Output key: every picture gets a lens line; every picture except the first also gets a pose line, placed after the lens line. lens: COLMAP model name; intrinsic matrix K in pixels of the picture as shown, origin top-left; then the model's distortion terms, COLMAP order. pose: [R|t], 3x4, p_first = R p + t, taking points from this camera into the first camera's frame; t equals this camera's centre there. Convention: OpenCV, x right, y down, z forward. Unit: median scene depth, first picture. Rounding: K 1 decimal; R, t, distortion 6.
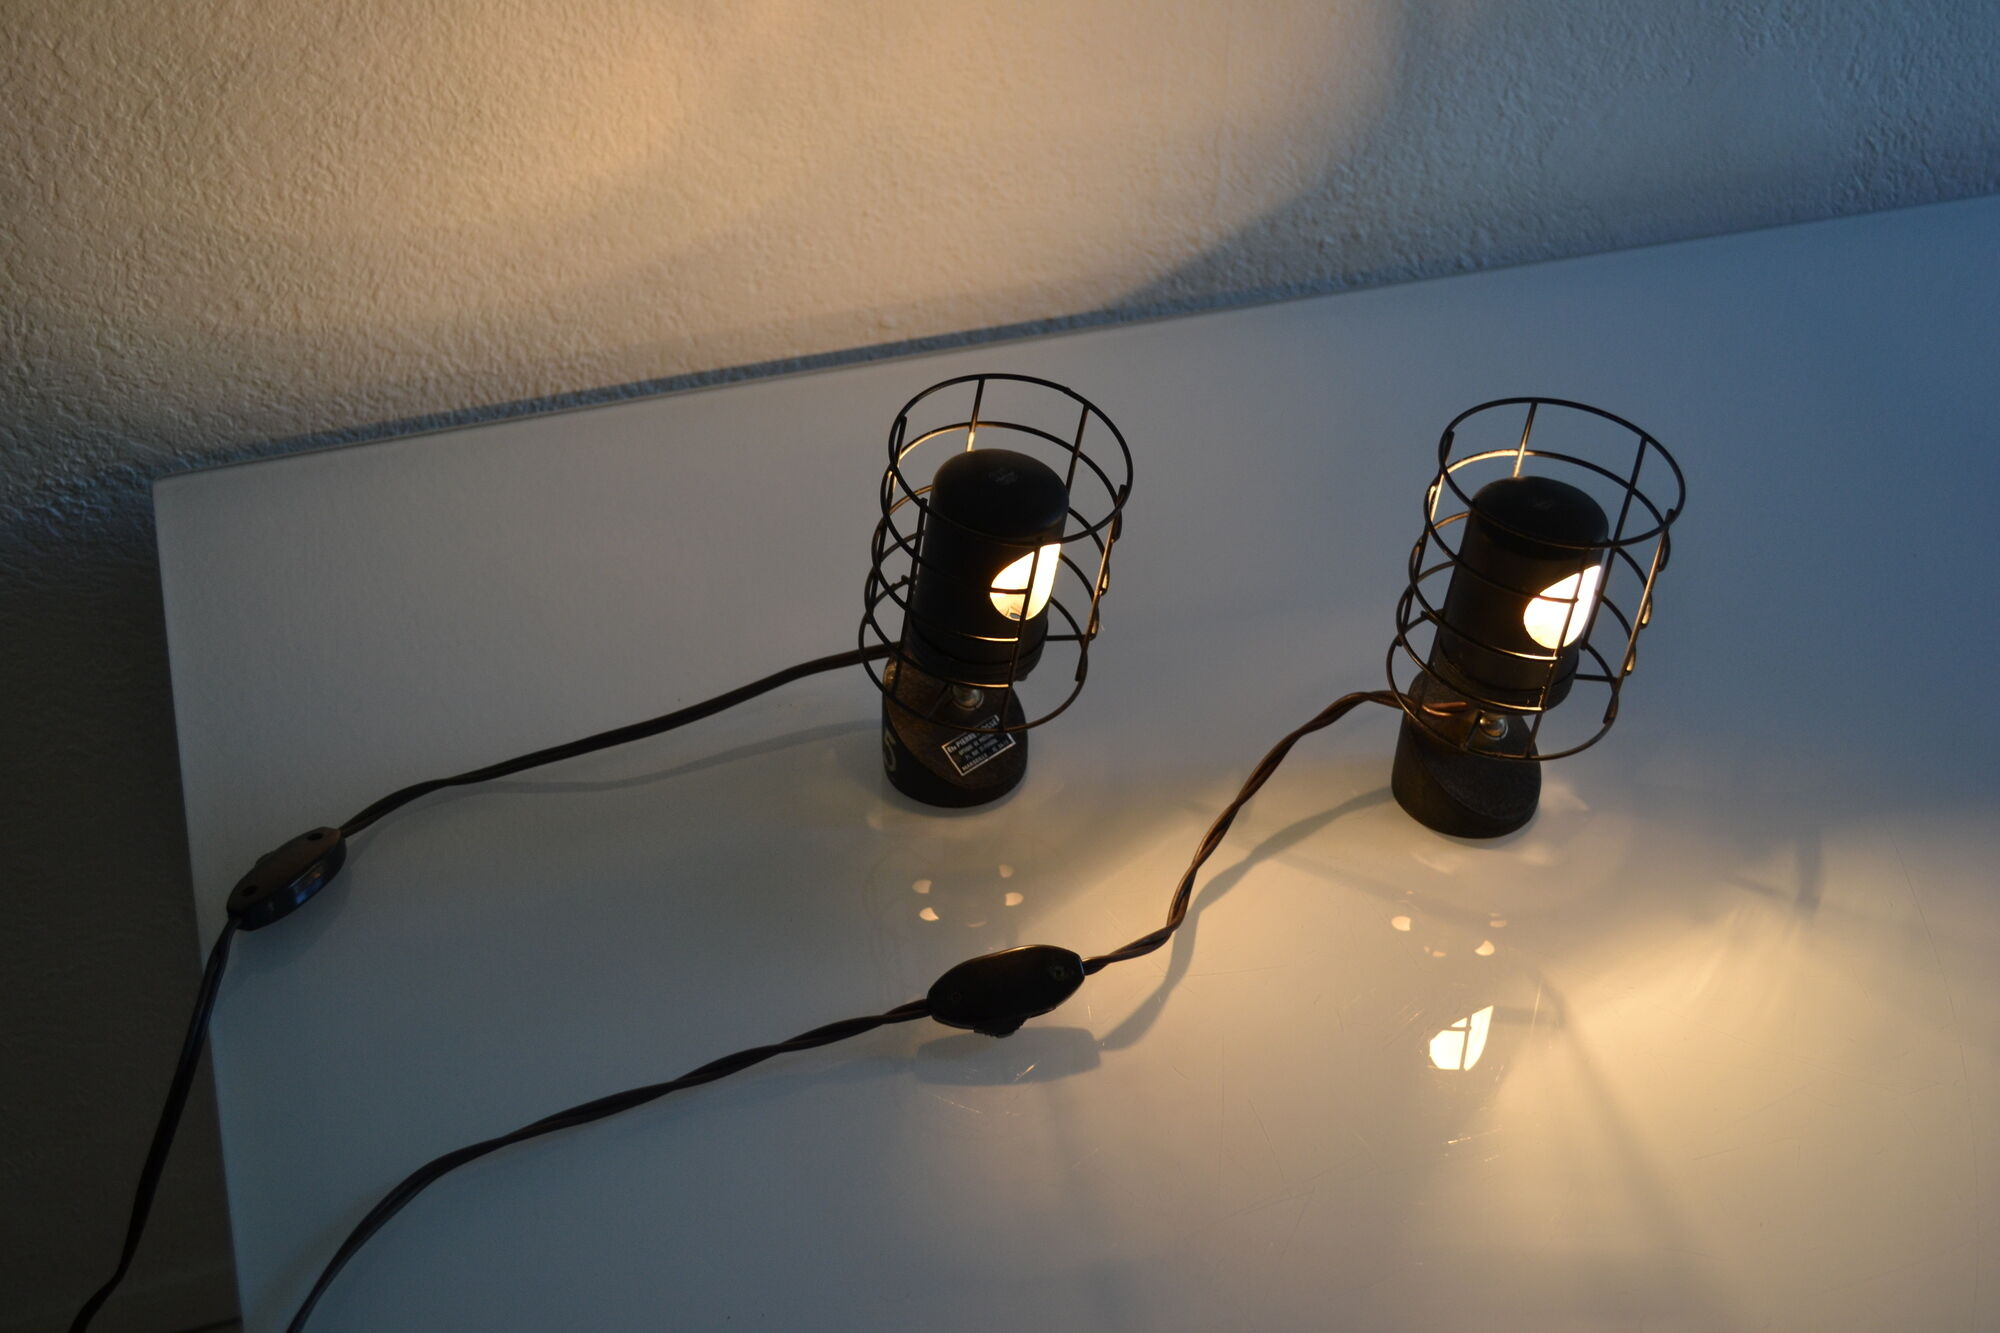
lens RADIAL K [[2141.8, 0, 1011.8], [0, 2141.8, 670.8], [0, 0, 1]] dist [-0.038490, 0.000000]
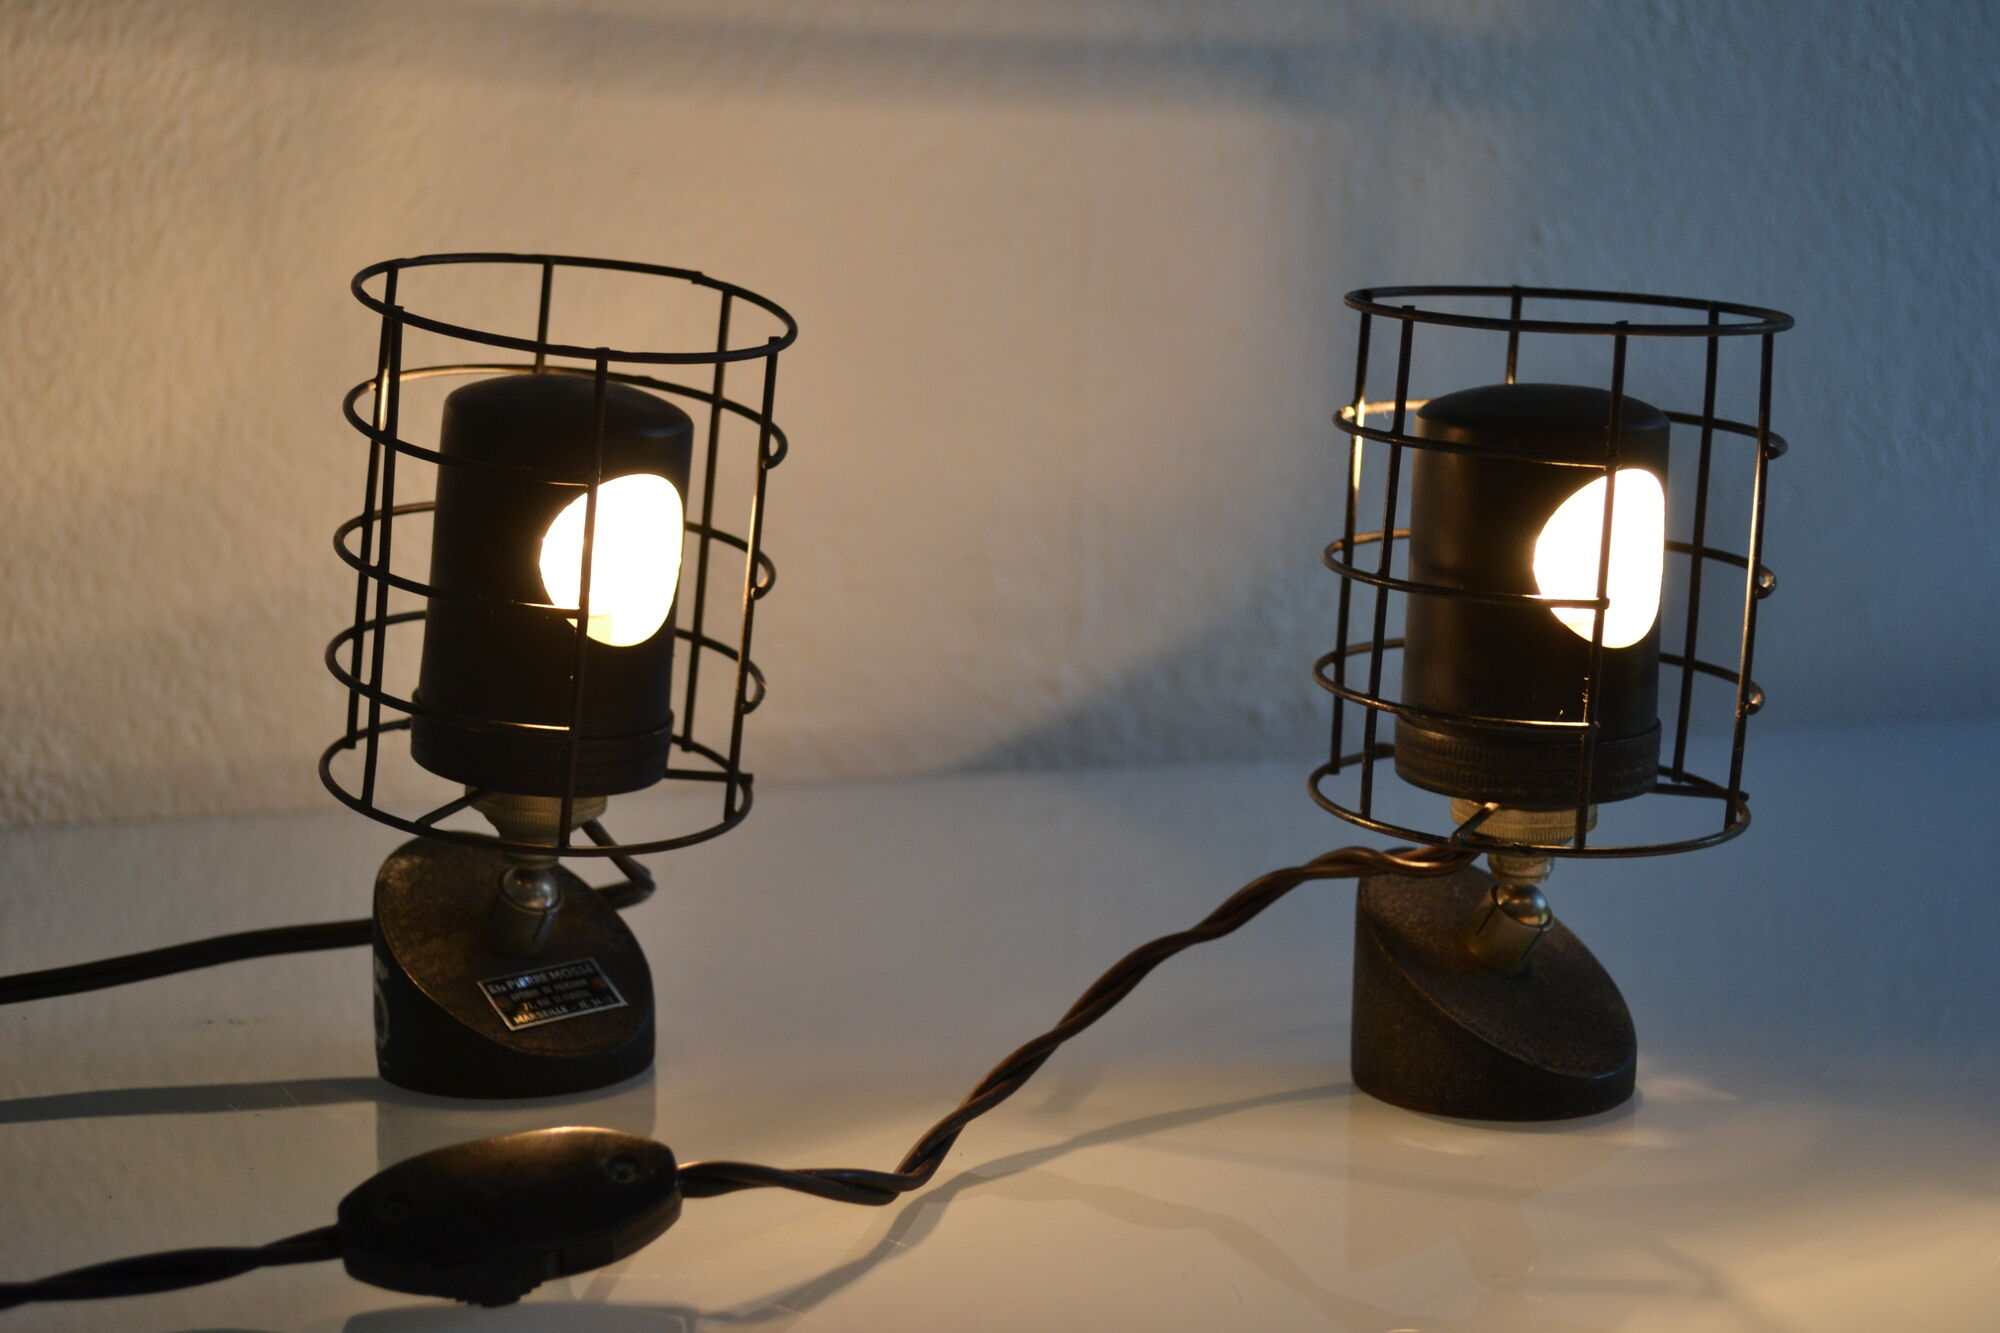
lens RADIAL K [[2884.8, 0, 1009.4], [0, 2884.8, 737.9], [0, 0, 1]] dist [-0.014856, 0.000000]
pose [[0.999675, -0.024779, 0.005925, 0.075303], [0.024495, 0.870809, -0.491011, 0.264477], [0.007007, 0.490997, 0.871133, 0.285697]]
